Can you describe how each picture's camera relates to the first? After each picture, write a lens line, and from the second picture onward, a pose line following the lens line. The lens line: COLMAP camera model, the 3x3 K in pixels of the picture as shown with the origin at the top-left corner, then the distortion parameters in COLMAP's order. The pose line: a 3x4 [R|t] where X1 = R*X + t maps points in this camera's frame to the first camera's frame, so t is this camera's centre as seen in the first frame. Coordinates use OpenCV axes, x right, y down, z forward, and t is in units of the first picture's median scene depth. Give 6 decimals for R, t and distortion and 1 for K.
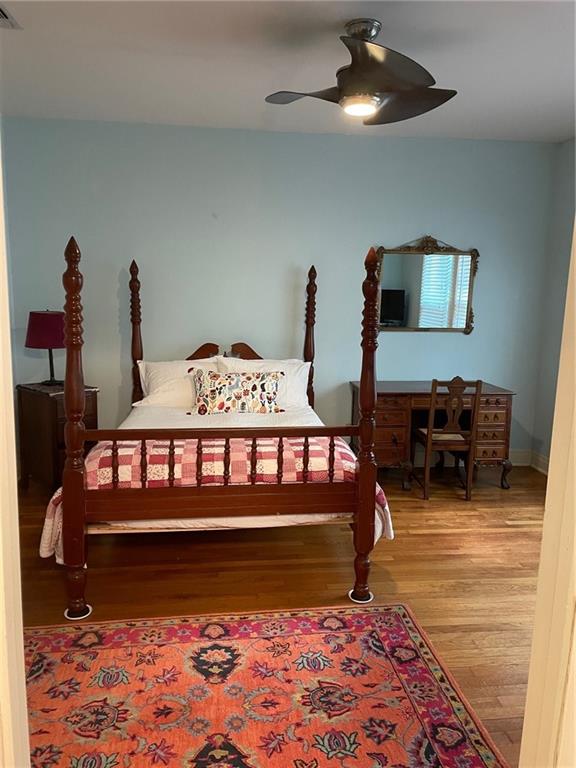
lens RADIAL K [[580.7, 0, 290.9], [0, 580.7, 387.9], [0, 0, 1]] dist [0.092753, -0.119661]
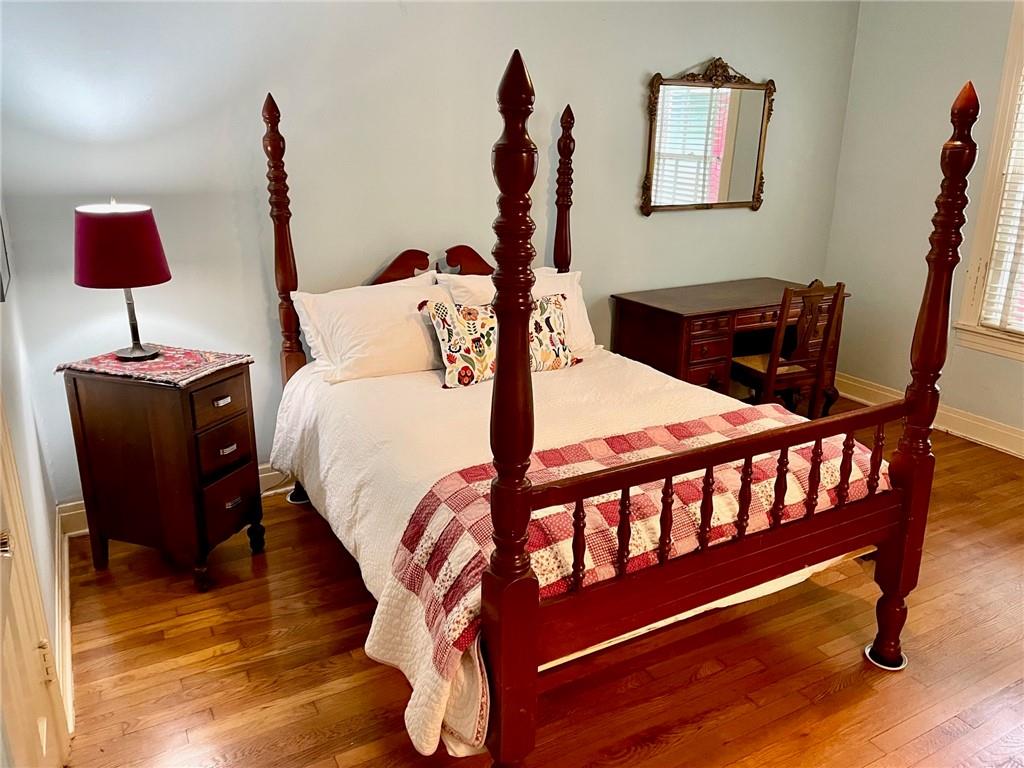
lens RADIAL K [[774.3, 0, 530.9], [0, 774.3, 383.6], [0, 0, 1]] dist [0.092753, -0.119661]
pose [[0.922514, -0.124263, 0.365412, -0.359911], [0.068158, 0.984325, 0.162661, -0.071077], [-0.379897, -0.125151, 0.916524, 0.282269]]
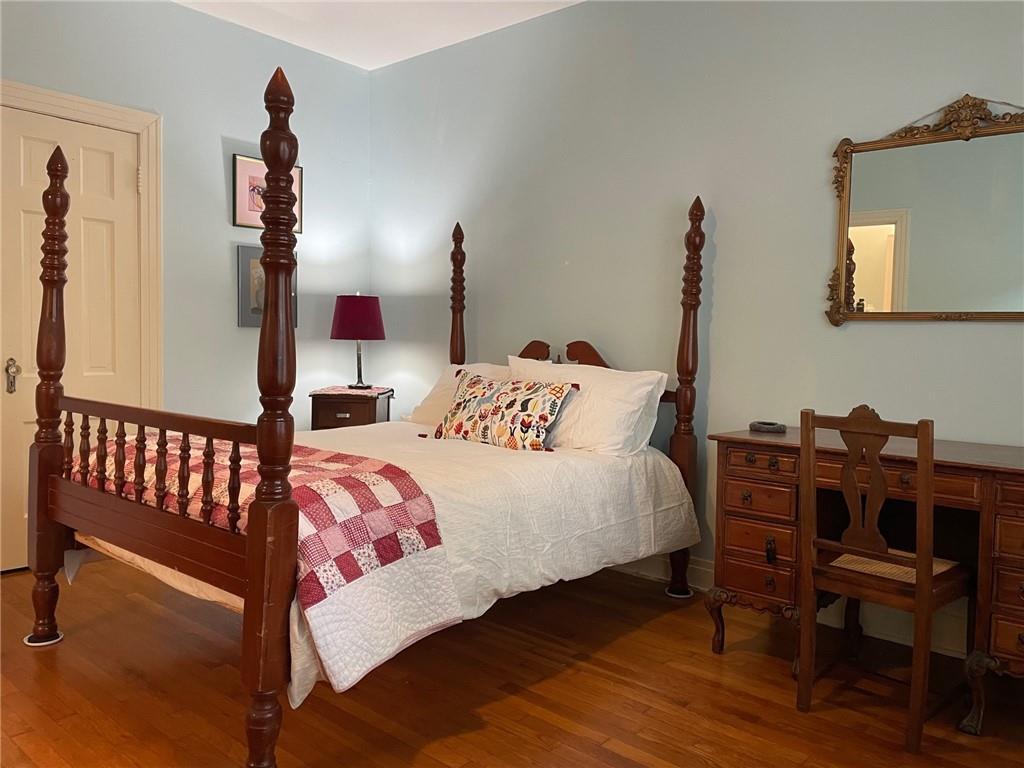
lens RADIAL K [[774.3, 0, 513.0], [0, 774.3, 386.4], [0, 0, 1]] dist [0.092753, -0.119661]
pose [[0.670080, 0.043016, -0.741041, 0.513733], [-0.132254, 0.989265, -0.062165, 0.030322], [0.730412, 0.139661, 0.668576, 0.476561]]
